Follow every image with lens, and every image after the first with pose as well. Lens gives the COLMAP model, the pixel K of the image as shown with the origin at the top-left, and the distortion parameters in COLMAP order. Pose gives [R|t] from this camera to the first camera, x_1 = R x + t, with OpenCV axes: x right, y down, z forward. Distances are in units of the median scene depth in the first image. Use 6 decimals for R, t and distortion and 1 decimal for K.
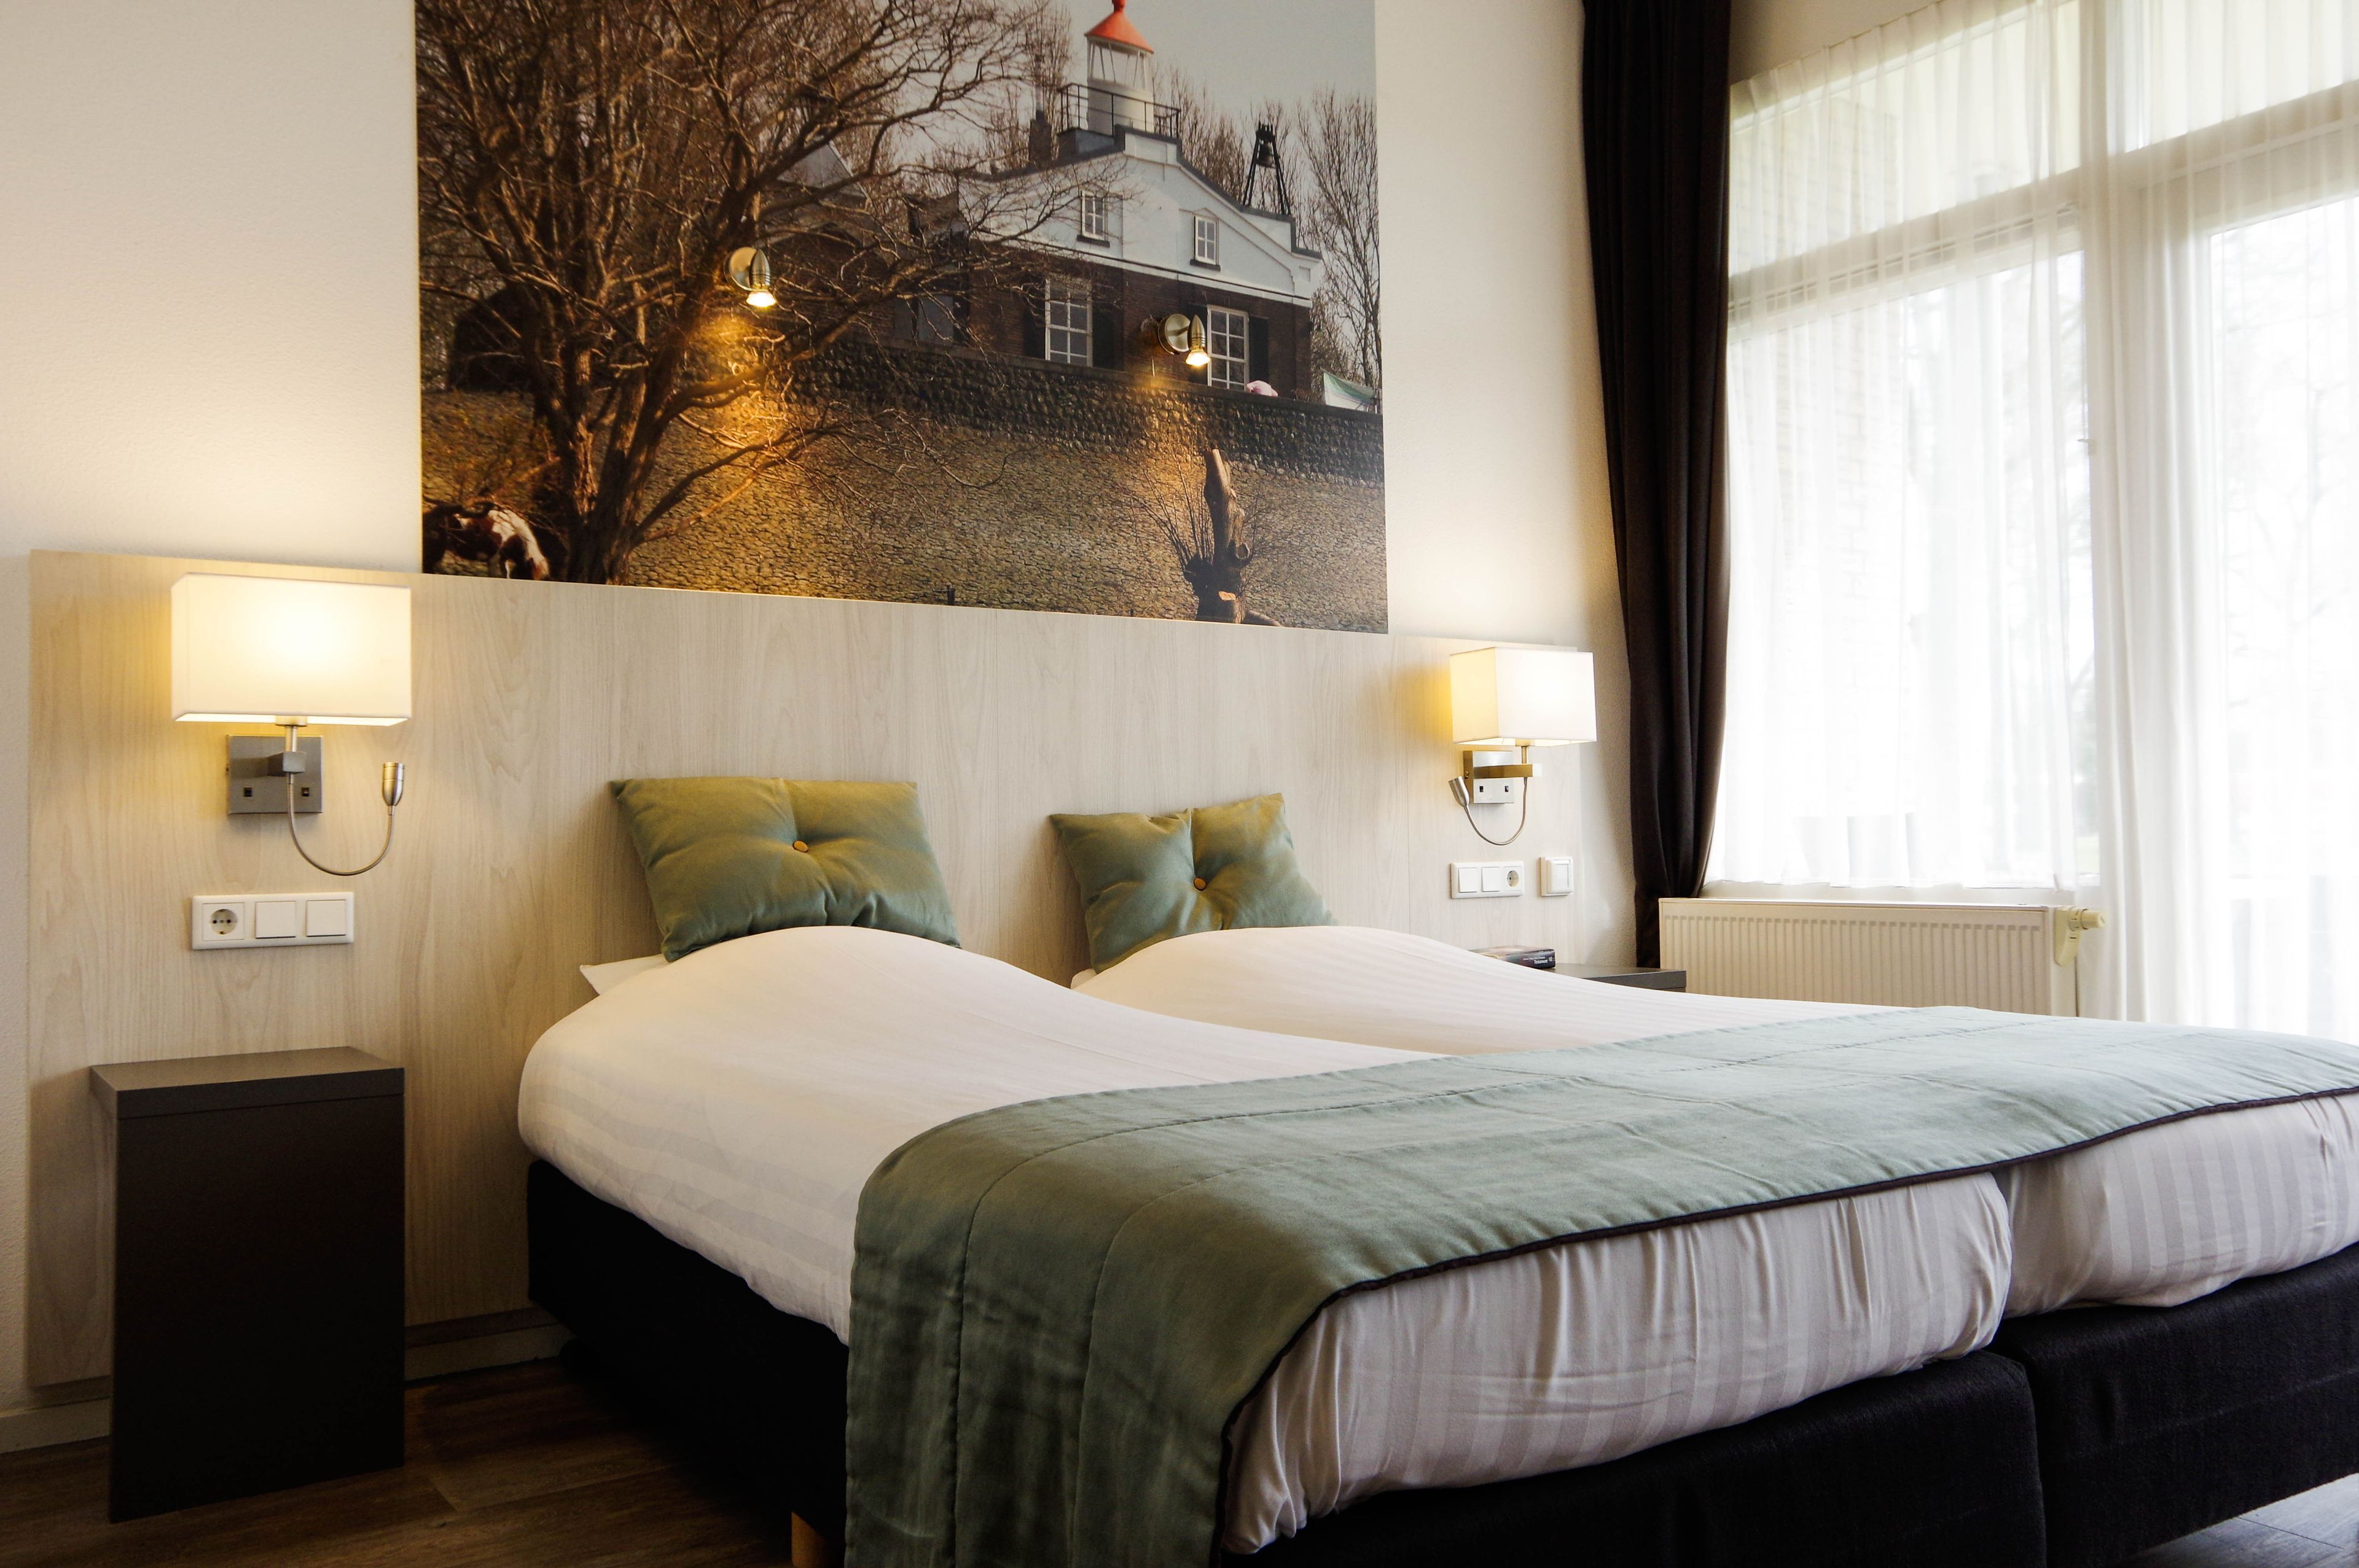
lens RADIAL K [[1857.3, 0, 1183.1], [0, 1857.3, 800.6], [0, 0, 1]] dist [-0.043577, 0.100036]
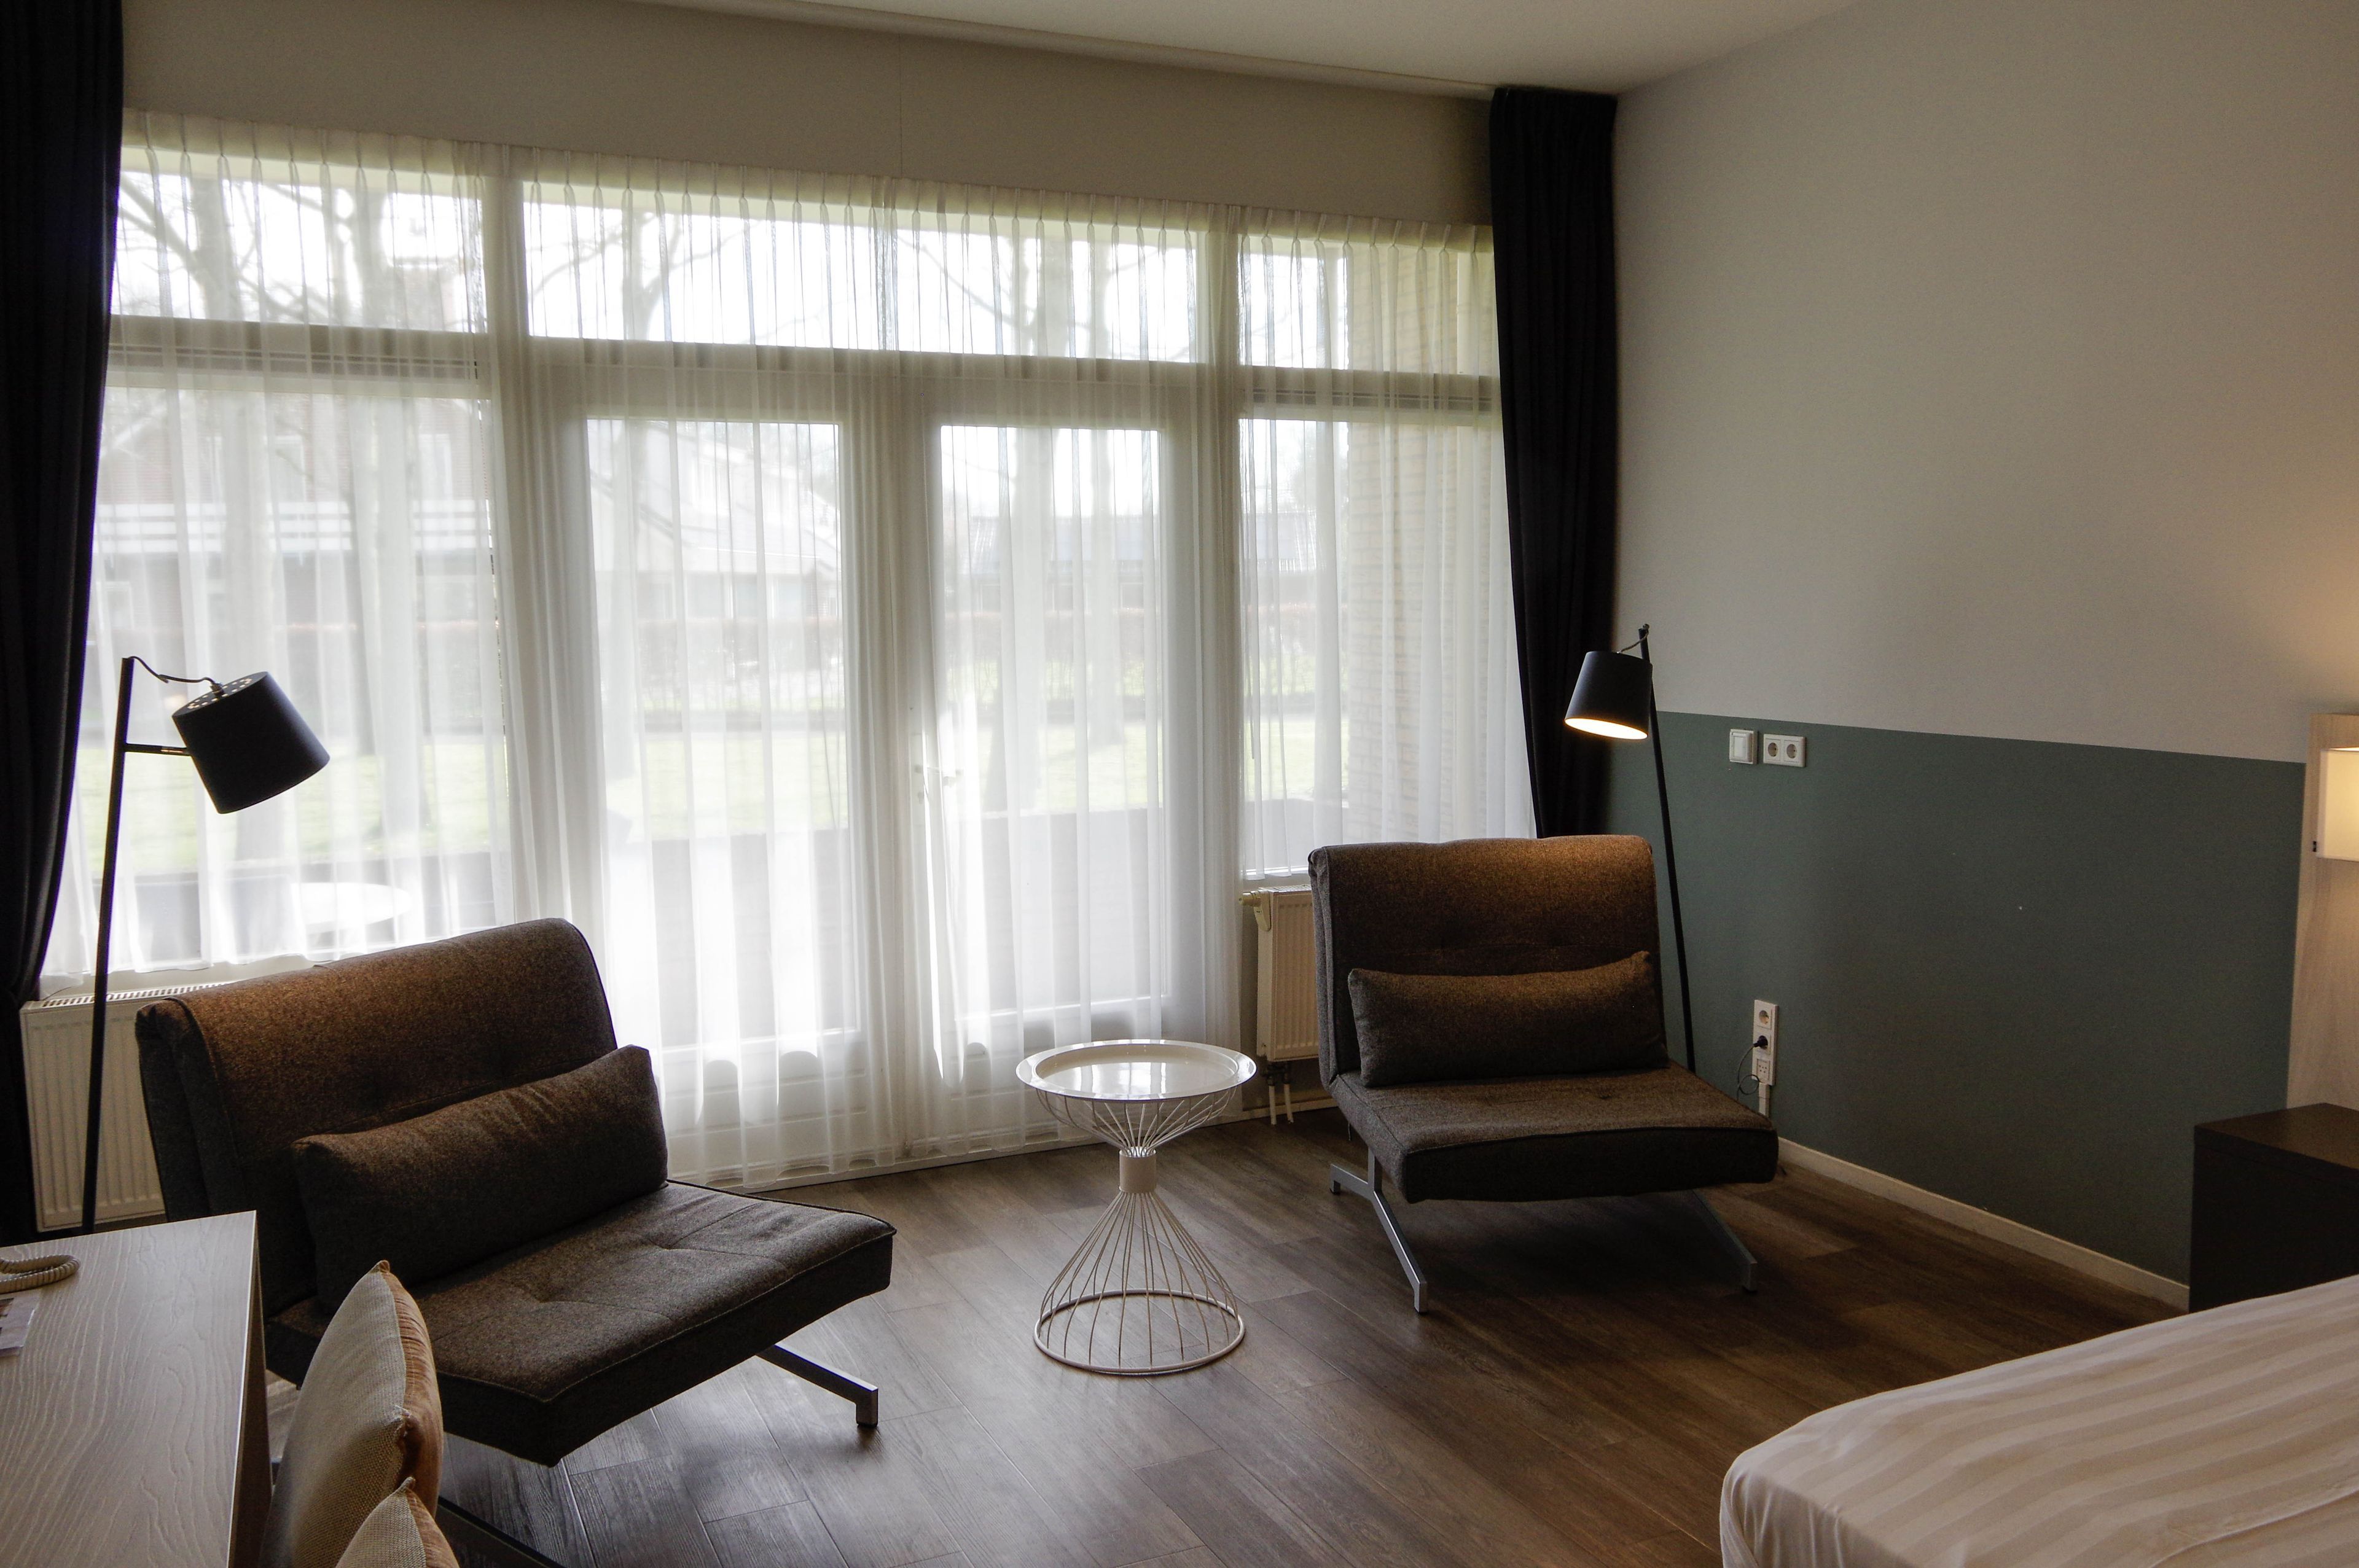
lens RADIAL K [[1679.9, 0, 1178.5], [0, 1679.9, 776.1], [0, 0, 1]] dist [0.007202, 0.011916]
pose [[0.208280, -0.085688, 0.974308, -0.517266], [-0.009627, 0.995927, 0.089647, -0.173411], [-0.978022, -0.028052, 0.206607, 0.364545]]
